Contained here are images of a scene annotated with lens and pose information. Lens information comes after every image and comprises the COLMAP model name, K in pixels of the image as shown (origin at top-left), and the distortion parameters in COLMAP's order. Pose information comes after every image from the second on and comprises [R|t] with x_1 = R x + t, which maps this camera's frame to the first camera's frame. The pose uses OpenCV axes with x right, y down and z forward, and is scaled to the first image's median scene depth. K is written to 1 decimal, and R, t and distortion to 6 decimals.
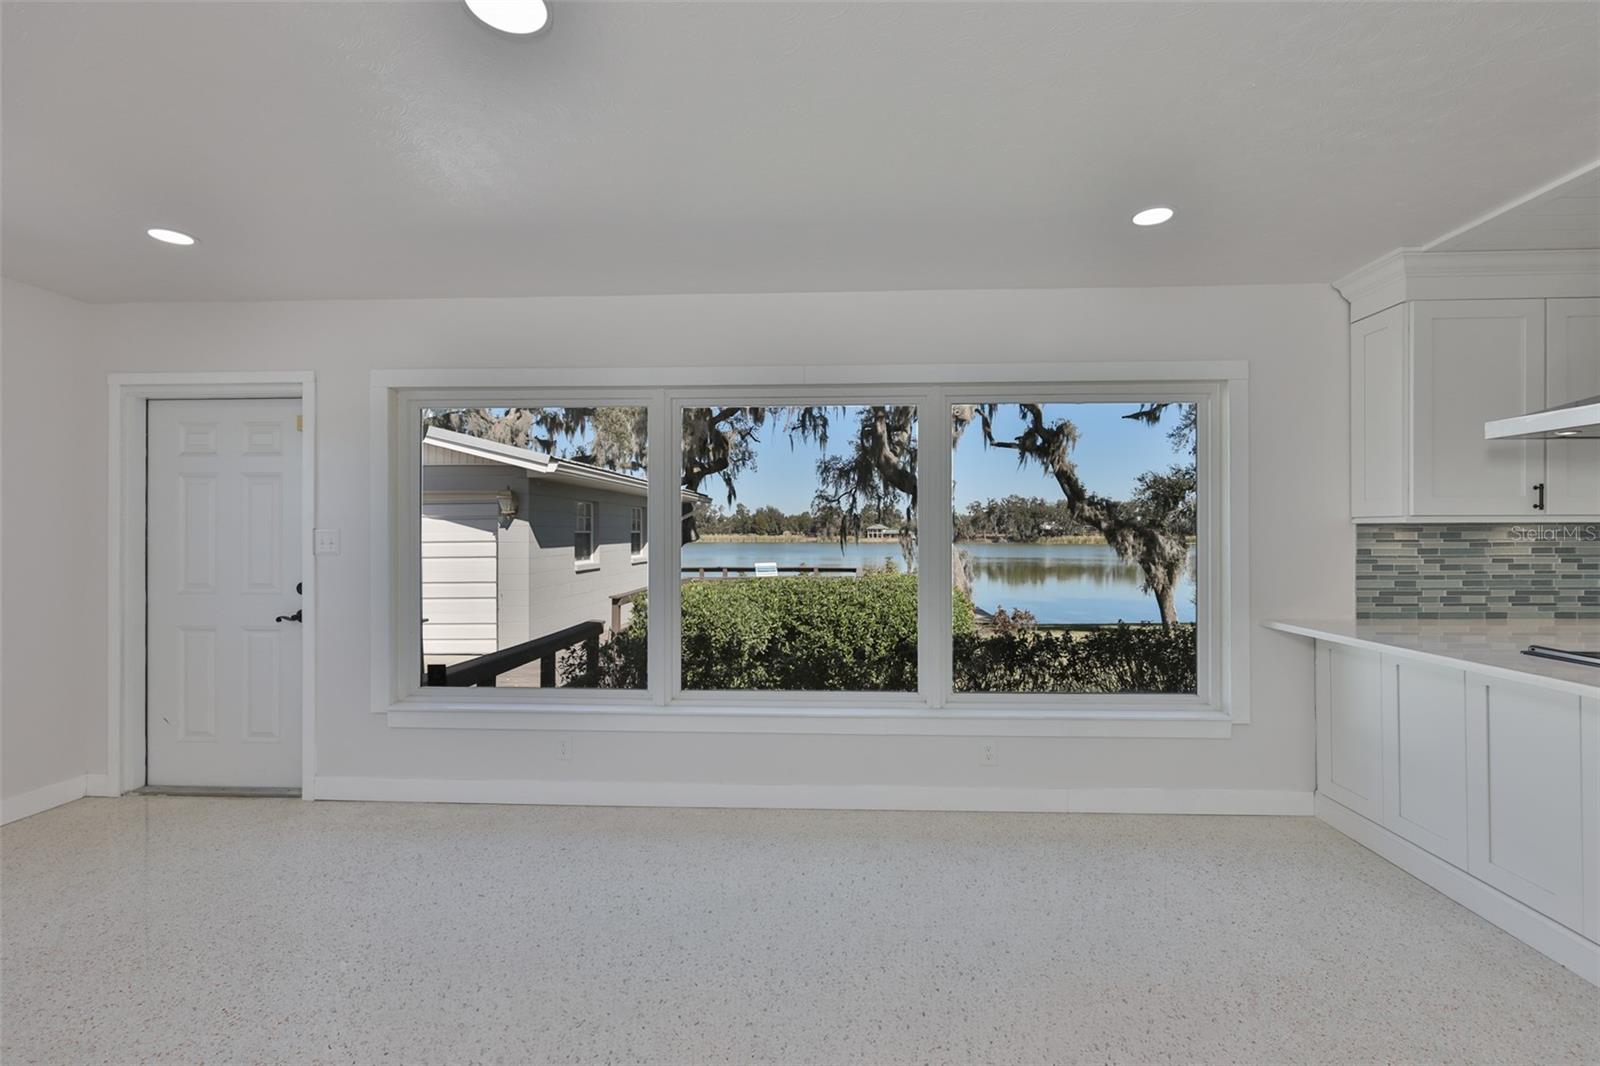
lens RADIAL K [[686.5, 0, 801.2], [0, 686.5, 528.0], [0, 0, 1]] dist [-0.003375, -0.000086]
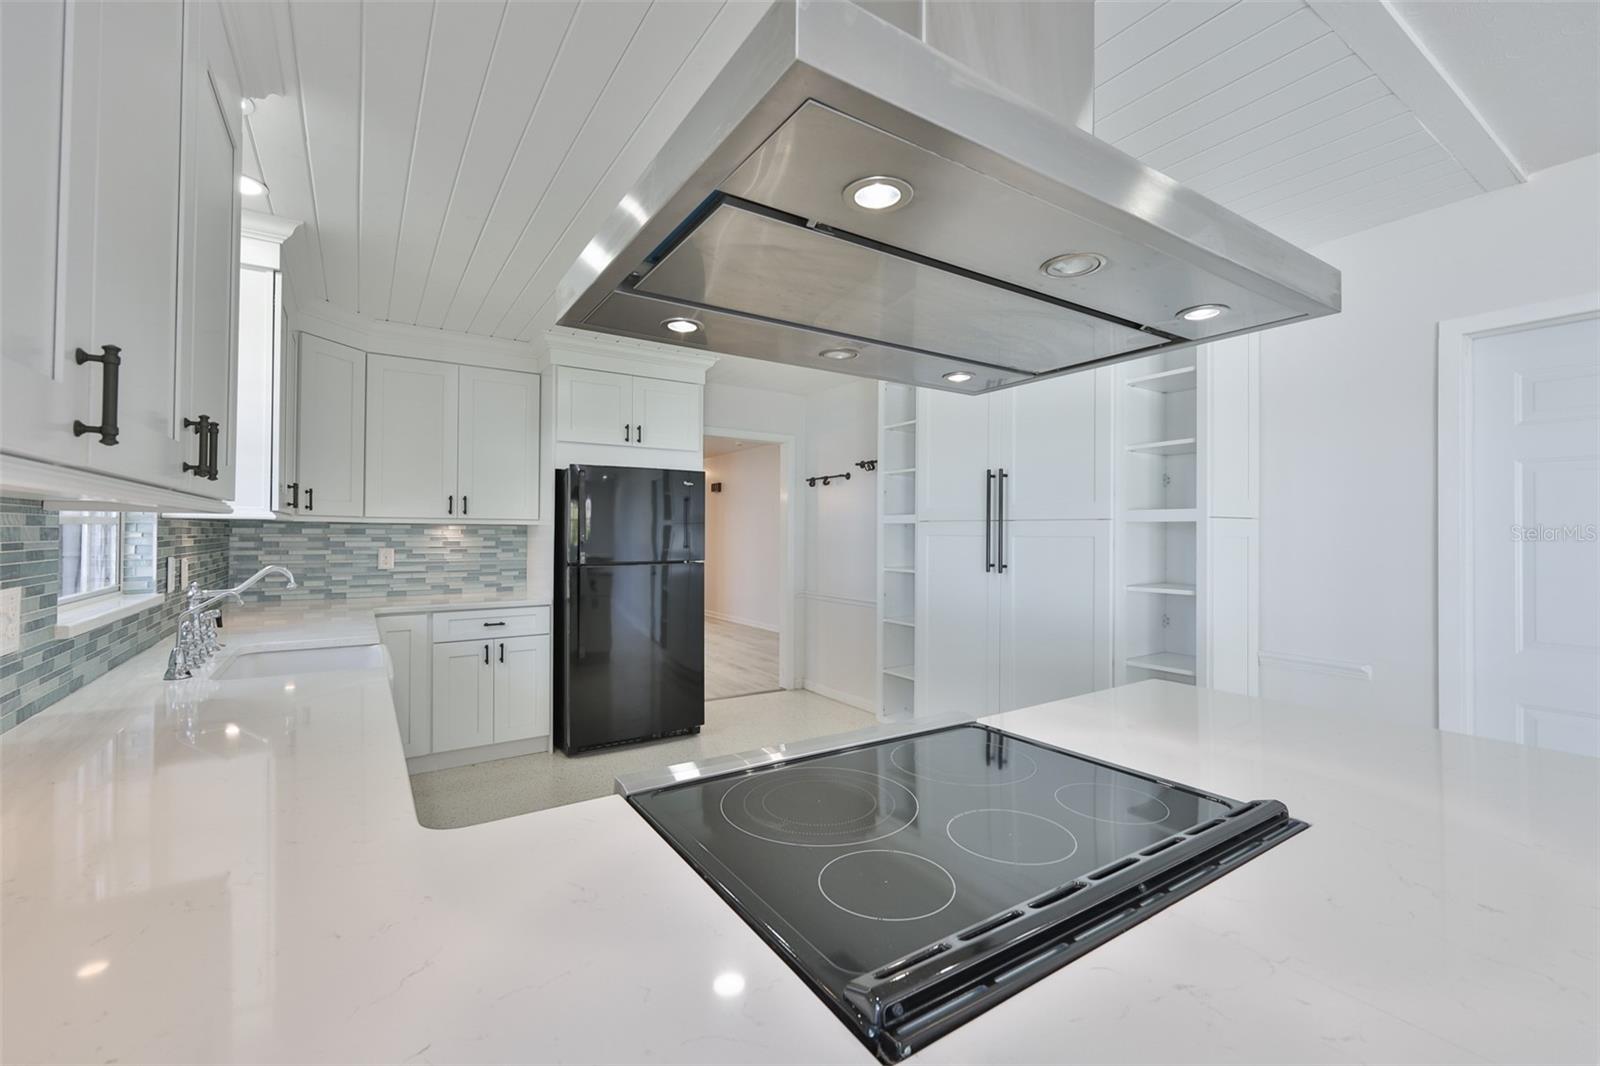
lens RADIAL K [[676.5, 0, 805.0], [0, 676.5, 530.5], [0, 0, 1]] dist [-0.003048, 0.000250]
pose [[-0.595176, 0.000653, 0.803595, 0.558358], [-0.011097, 0.999898, -0.009032, 0.004466], [-0.803519, -0.014292, -0.595108, 0.731589]]
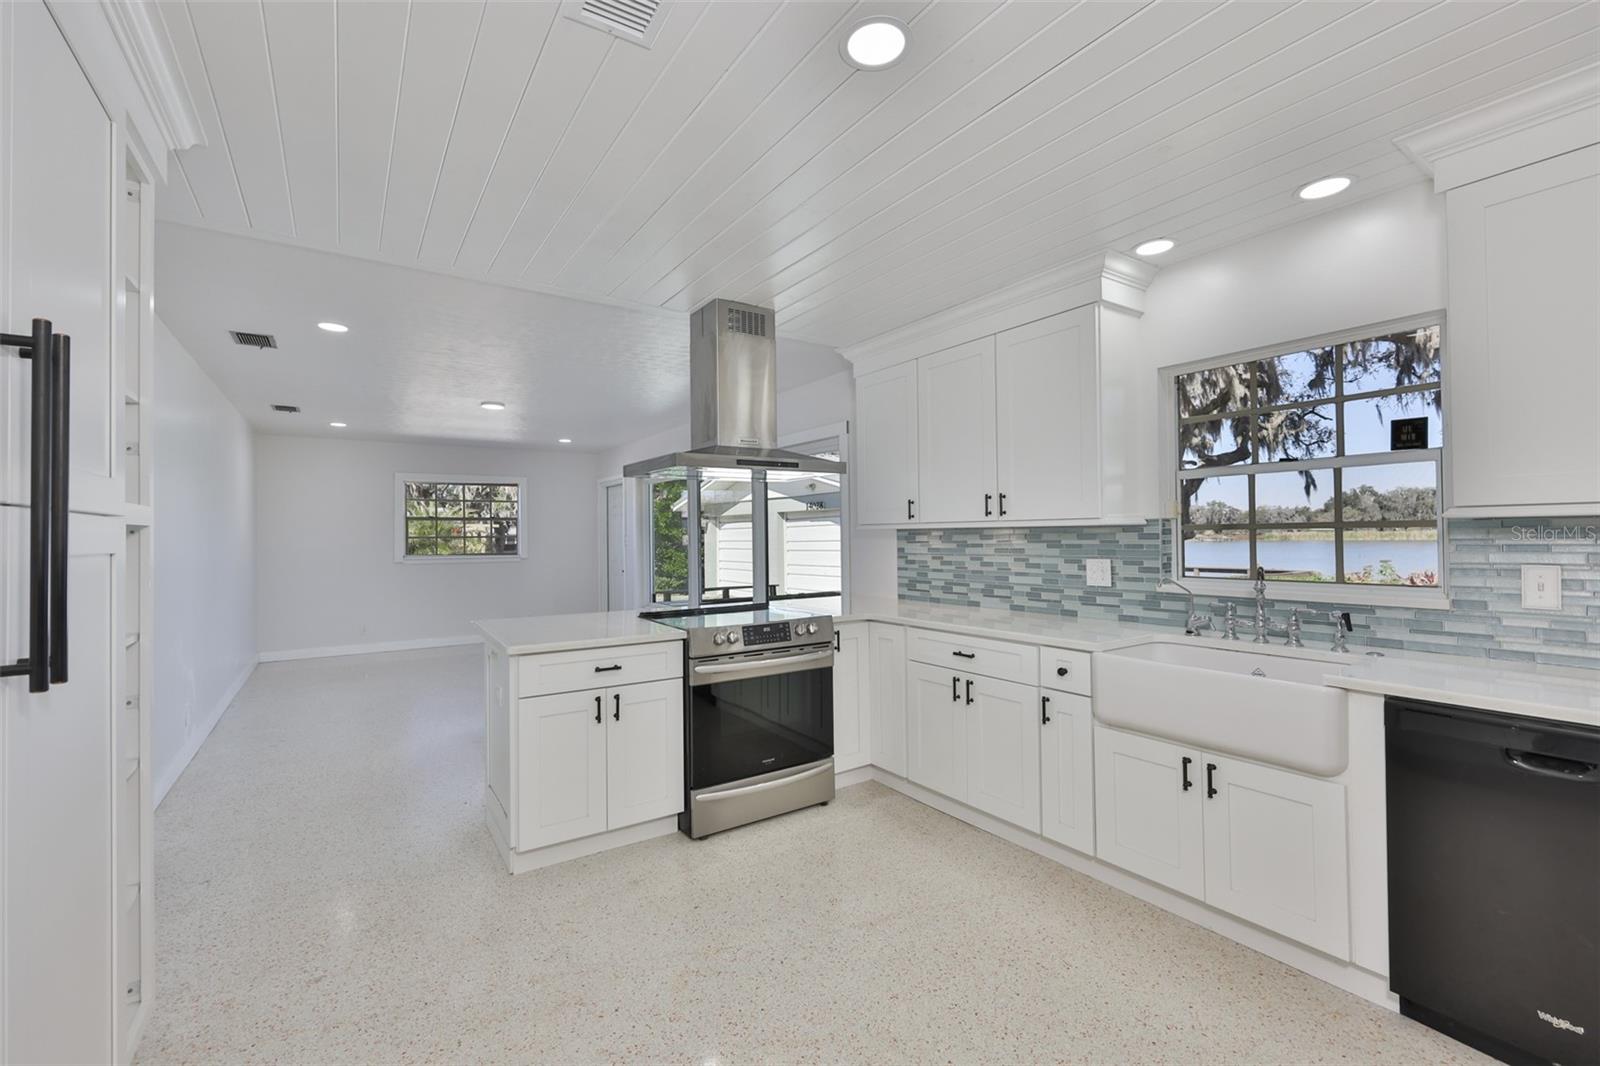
lens RADIAL K [[668.2, 0, 802.8], [0, 668.2, 525.7], [0, 0, 1]] dist [-0.002910, -0.000157]
pose [[0.603613, -0.016654, -0.797104, 1.556177], [0.016393, 0.999830, -0.008475, -0.004846], [0.797109, -0.007951, 0.603783, 0.034758]]
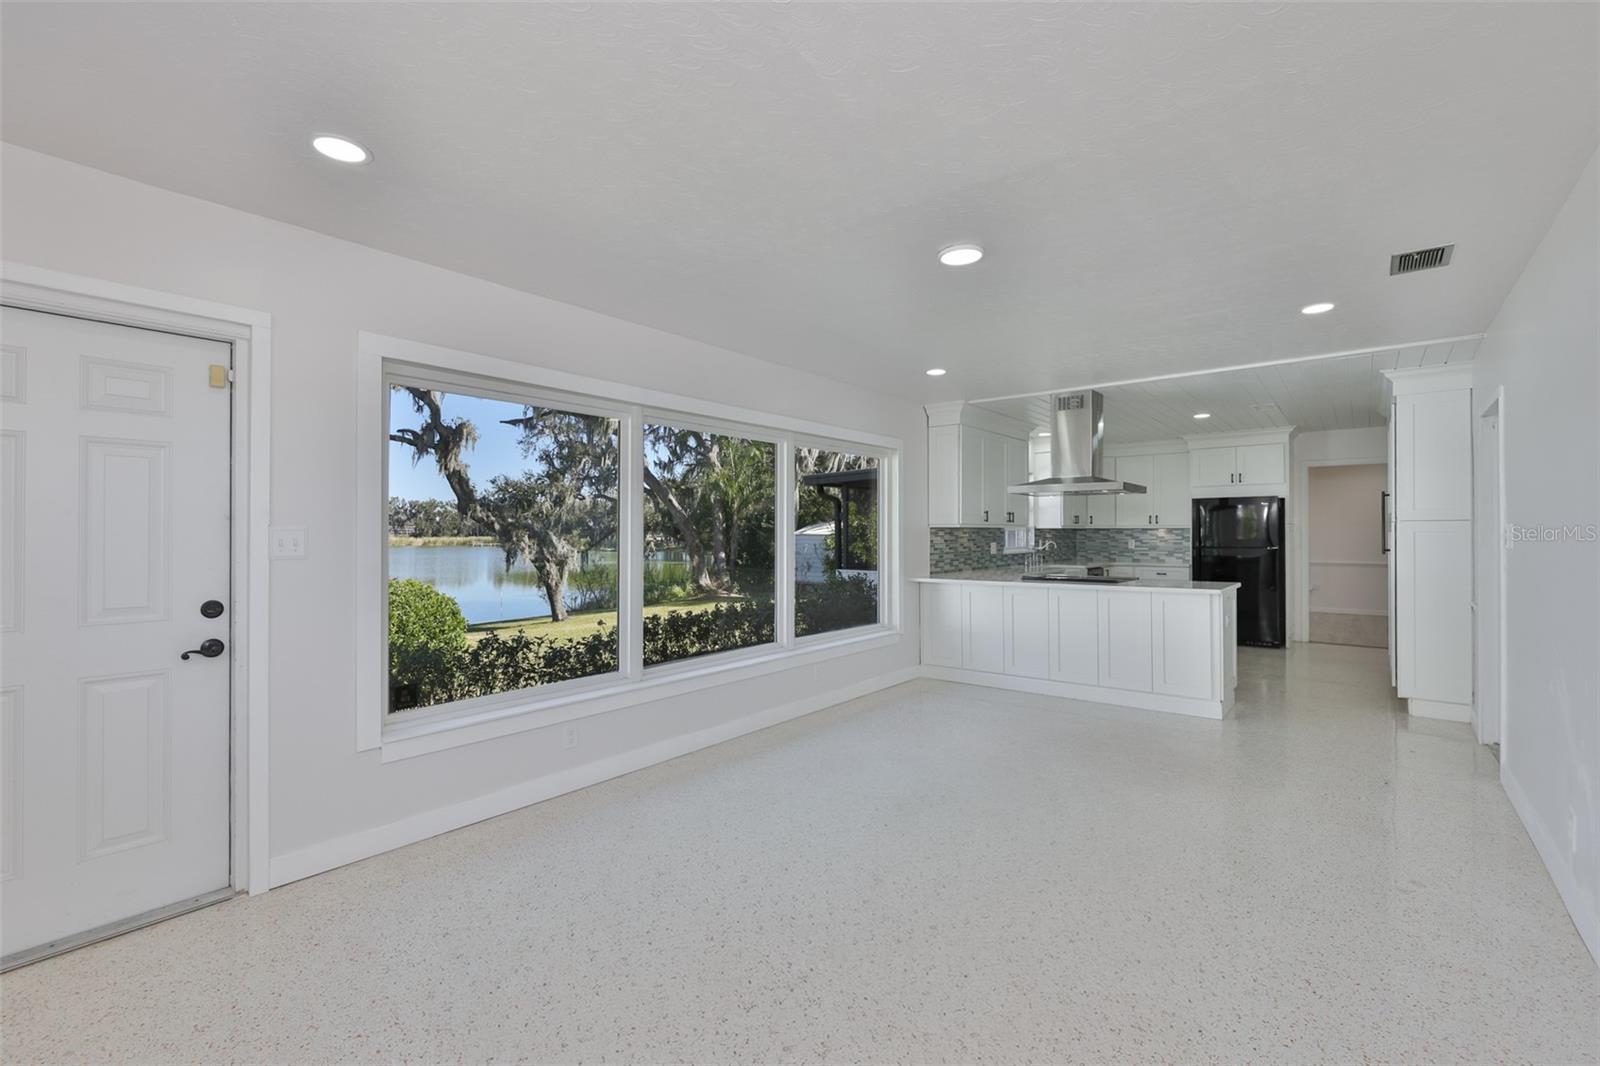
lens RADIAL K [[704.7, 0, 802.0], [0, 704.7, 526.1], [0, 0, 1]] dist [0.000815, 0.000227]
pose [[0.588915, 0.007977, 0.808156, -0.950822], [-0.004460, 0.999968, -0.006621, 0.004657], [-0.808183, 0.000295, 0.588932, 0.077828]]
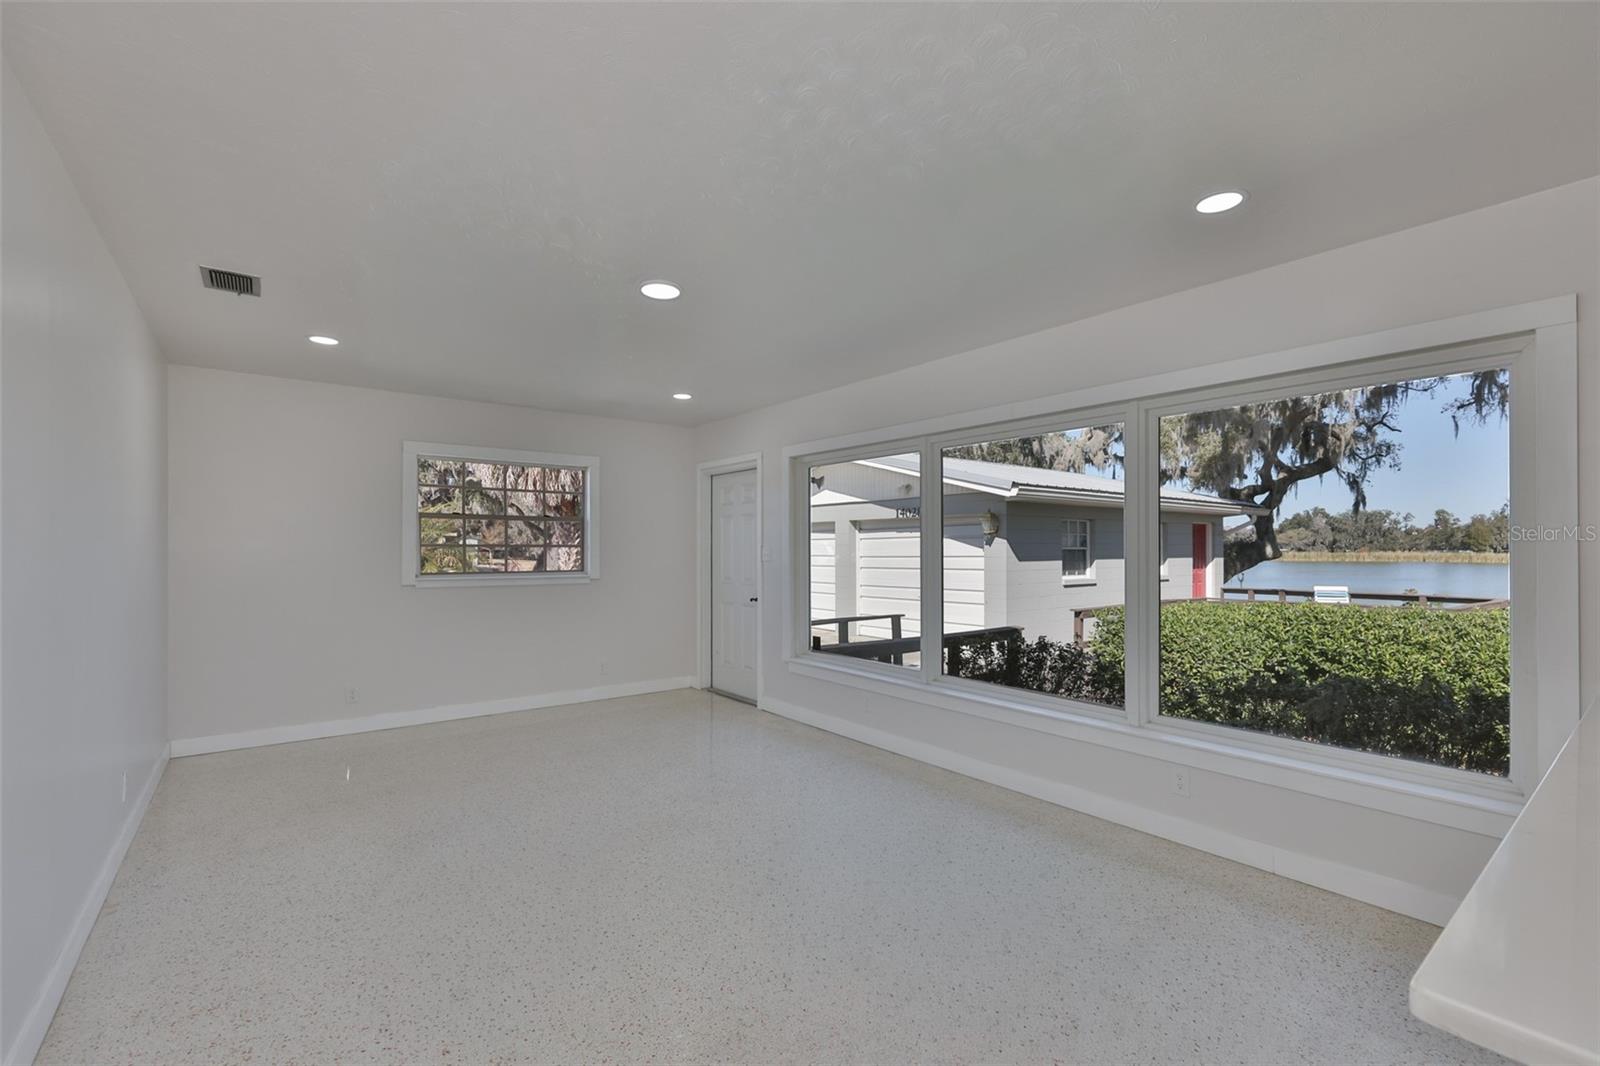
lens RADIAL K [[674.4, 0, 800.2], [0, 674.4, 545.9], [0, 0, 1]] dist [0.000427, 0.000146]
pose [[0.658708, -0.002383, -0.752395, 0.572977], [0.004088, 0.999992, 0.000412, -0.000795], [0.752387, -0.003348, 0.658712, -0.007289]]
